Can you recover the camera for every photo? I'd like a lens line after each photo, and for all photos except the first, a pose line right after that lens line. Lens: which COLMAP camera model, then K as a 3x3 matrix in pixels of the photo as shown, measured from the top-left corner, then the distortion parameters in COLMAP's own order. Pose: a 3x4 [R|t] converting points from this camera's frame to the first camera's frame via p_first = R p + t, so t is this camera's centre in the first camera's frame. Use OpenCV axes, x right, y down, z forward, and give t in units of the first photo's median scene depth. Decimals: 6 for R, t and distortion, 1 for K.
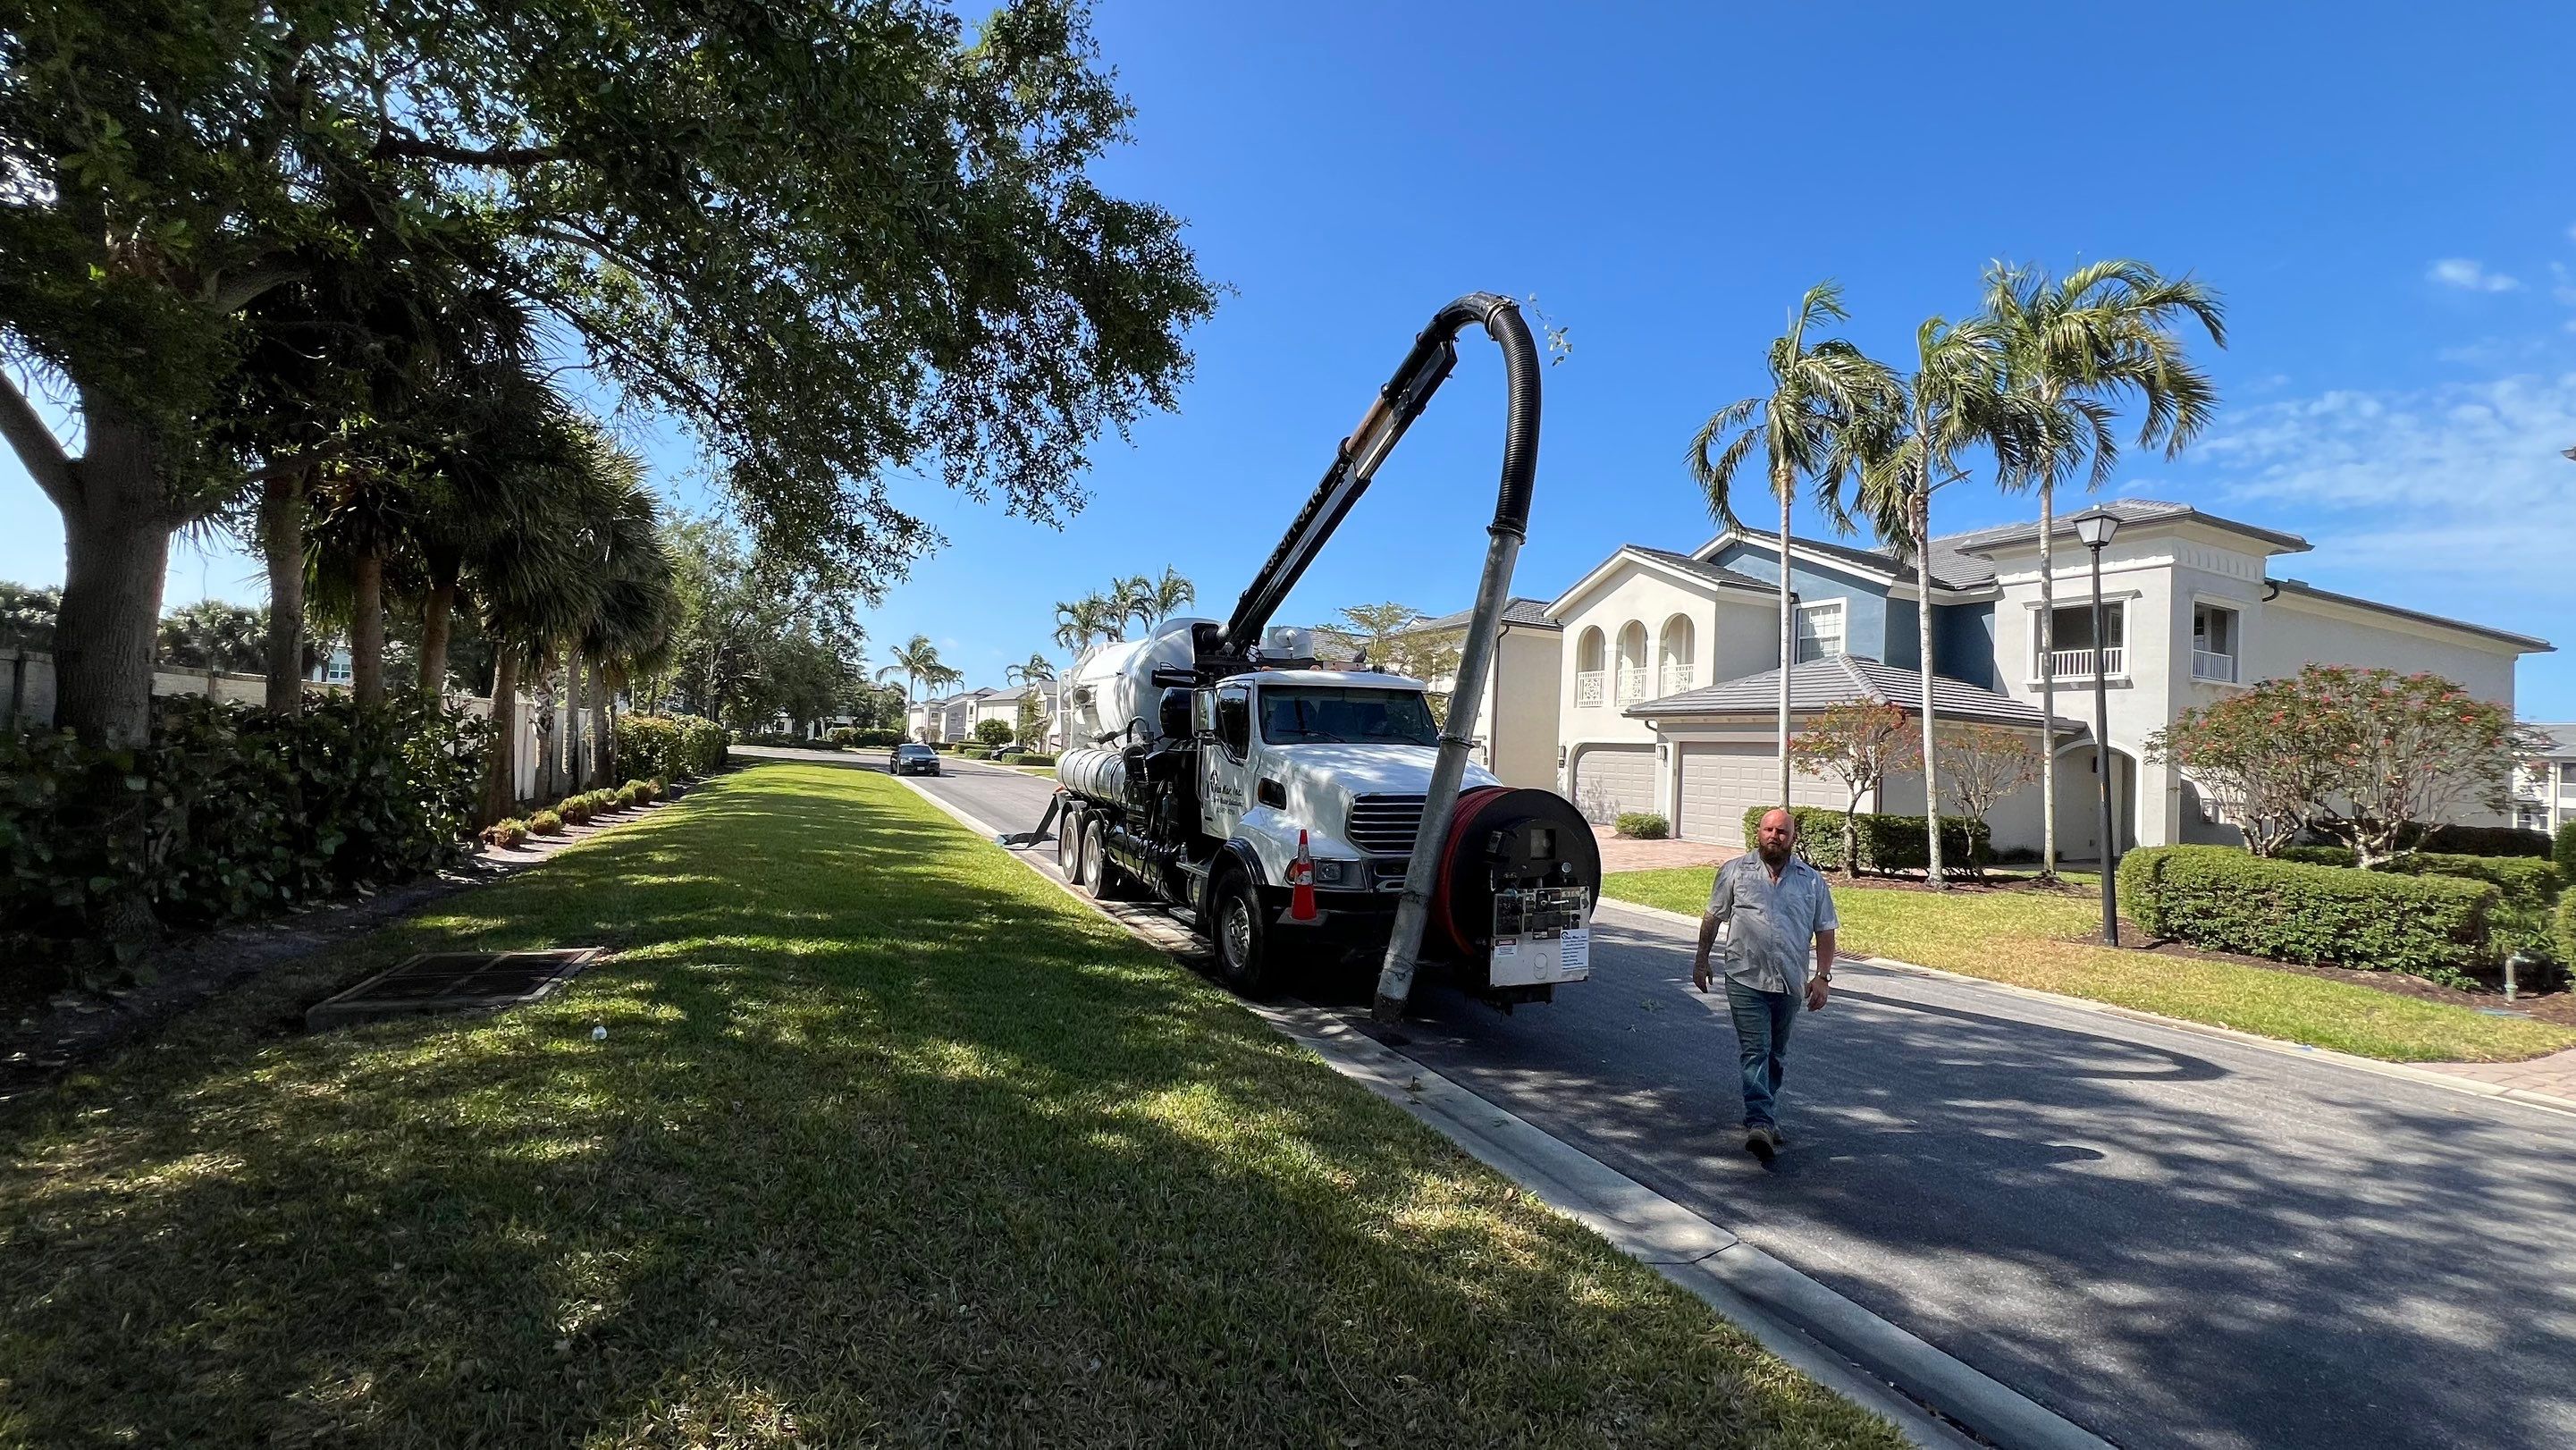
lens RADIAL K [[1031.2, 0, 1288.0], [0, 1031.2, 725.0], [0, 0, 1]] dist [0.000304, 0.000202]
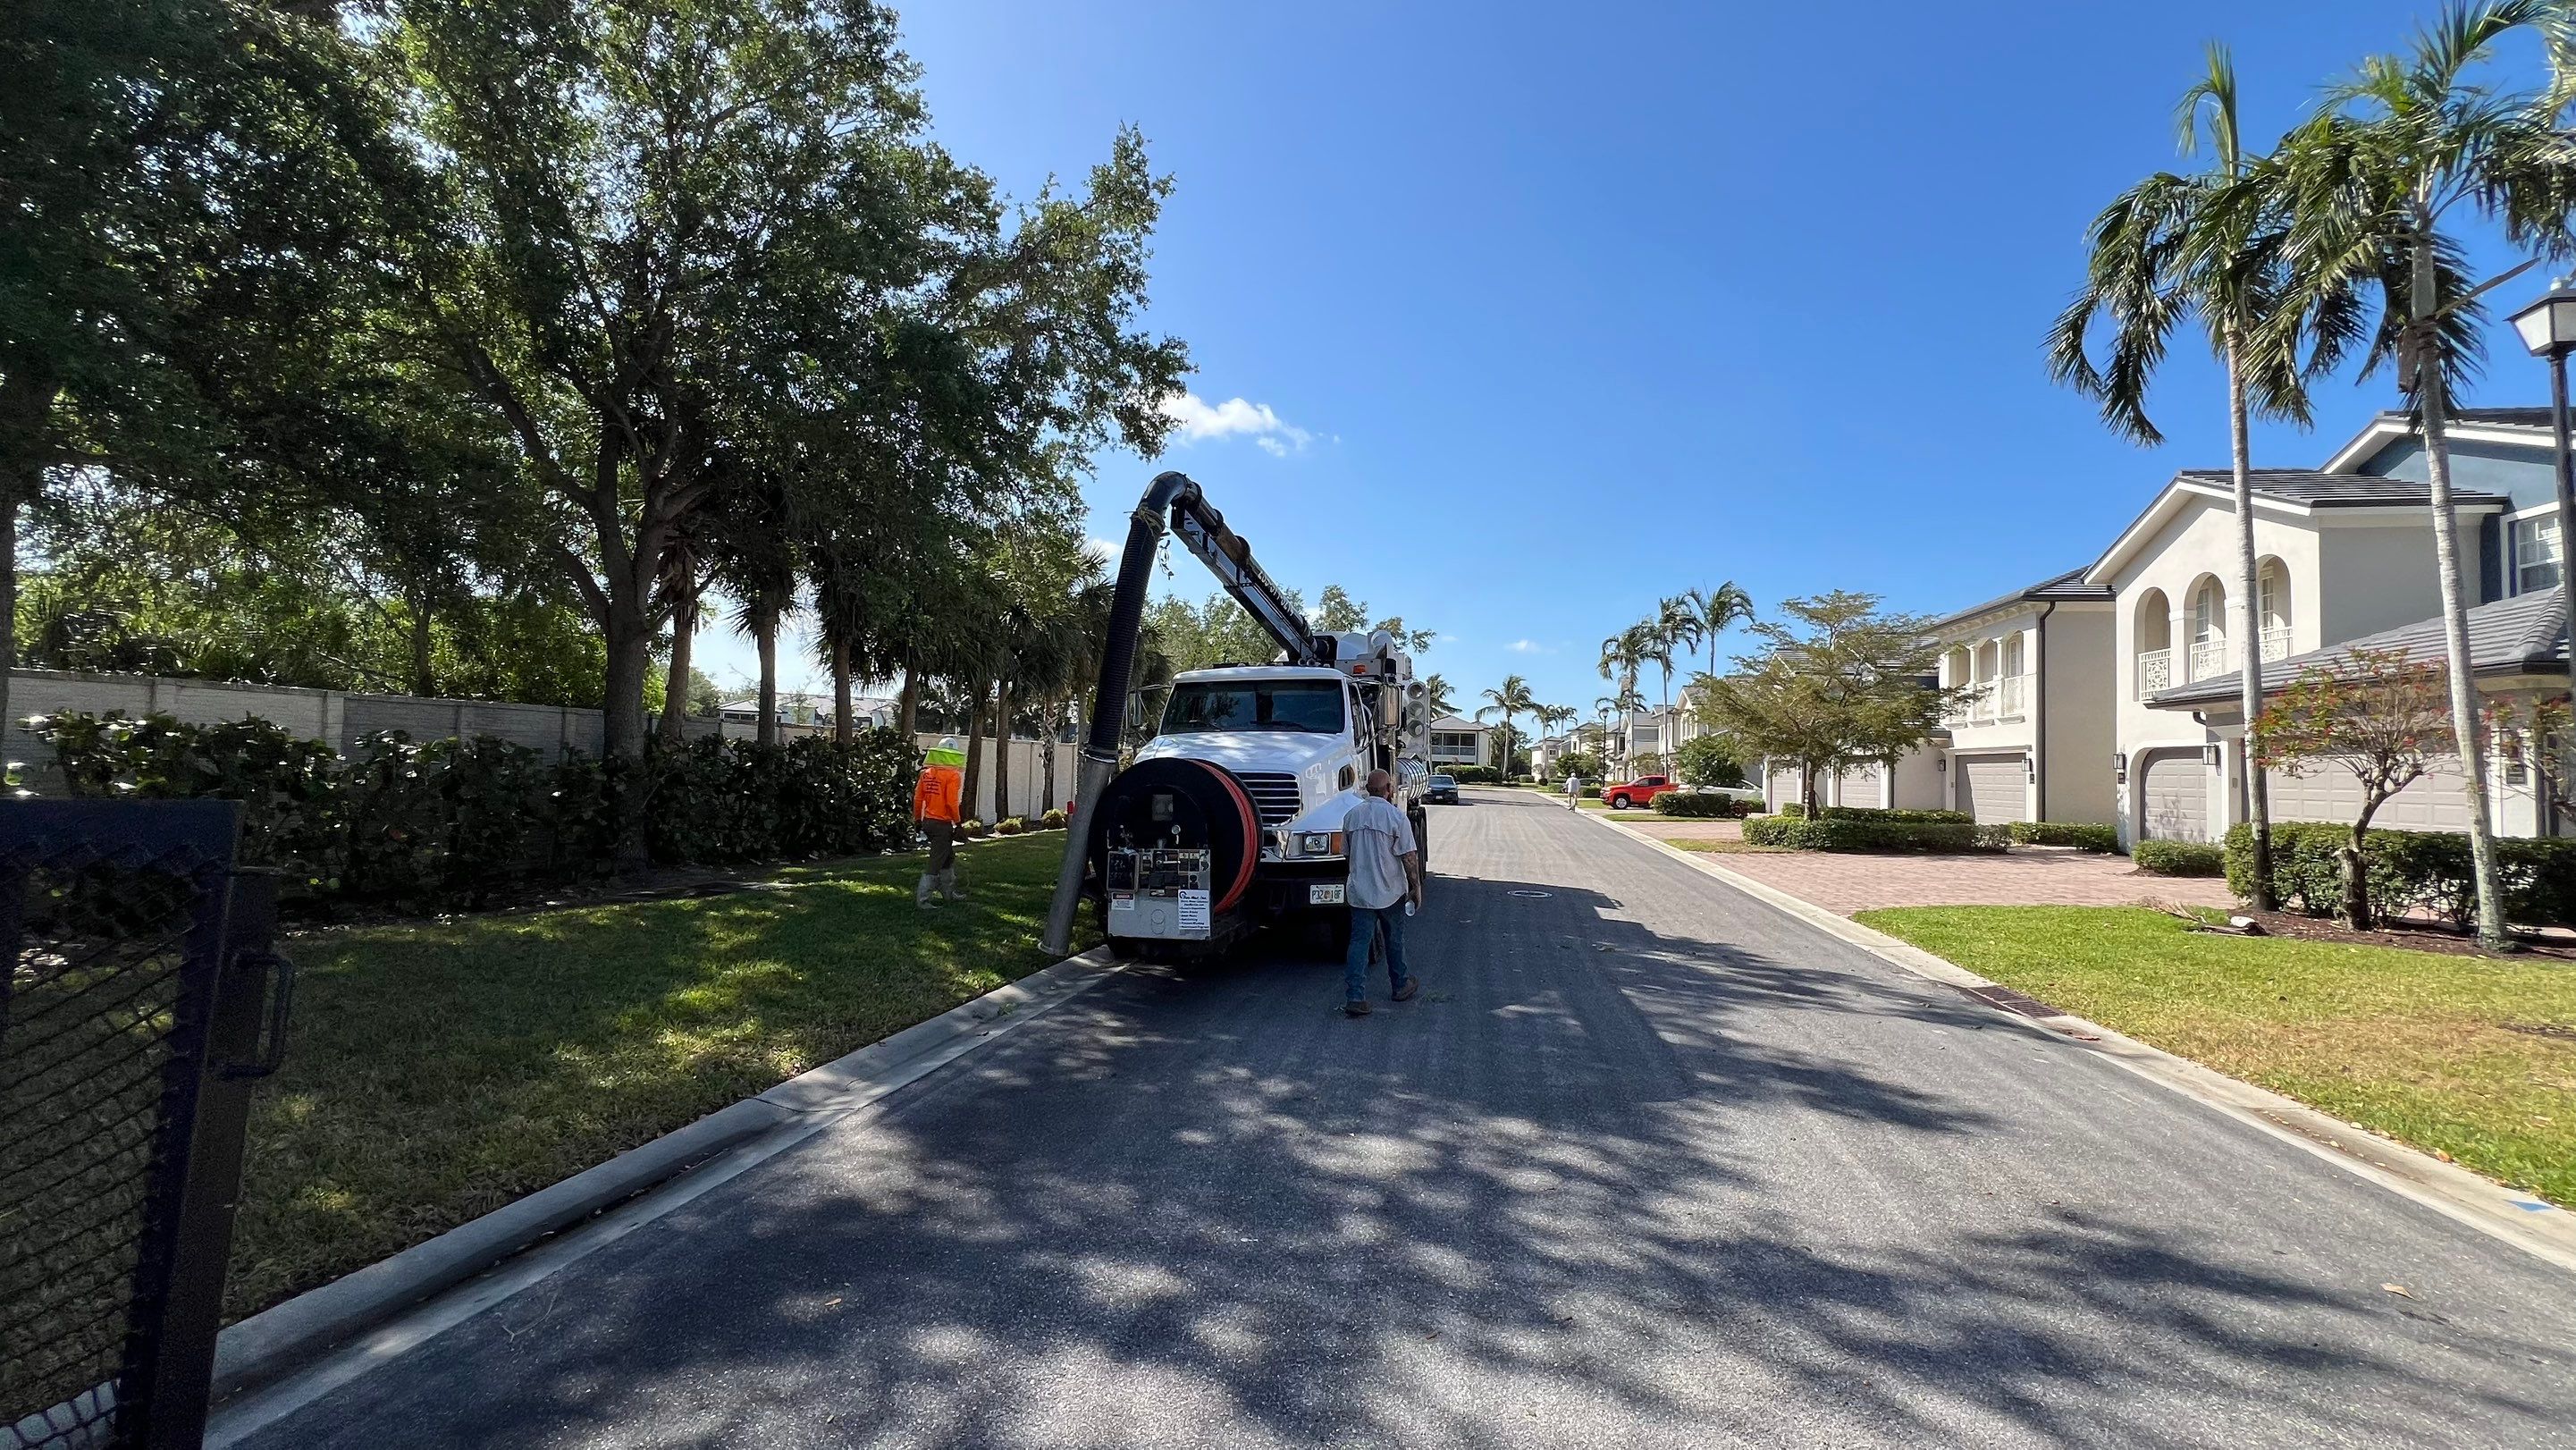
lens RADIAL K [[1031.2, 0, 1288.0], [0, 1031.2, 725.0], [0, 0, 1]] dist [0.000304, 0.000202]
pose [[0.813497, -0.048634, -0.579532, 0.253058], [0.026801, 0.998574, -0.046177, 0.021492], [0.580951, 0.022033, 0.813640, 0.053310]]
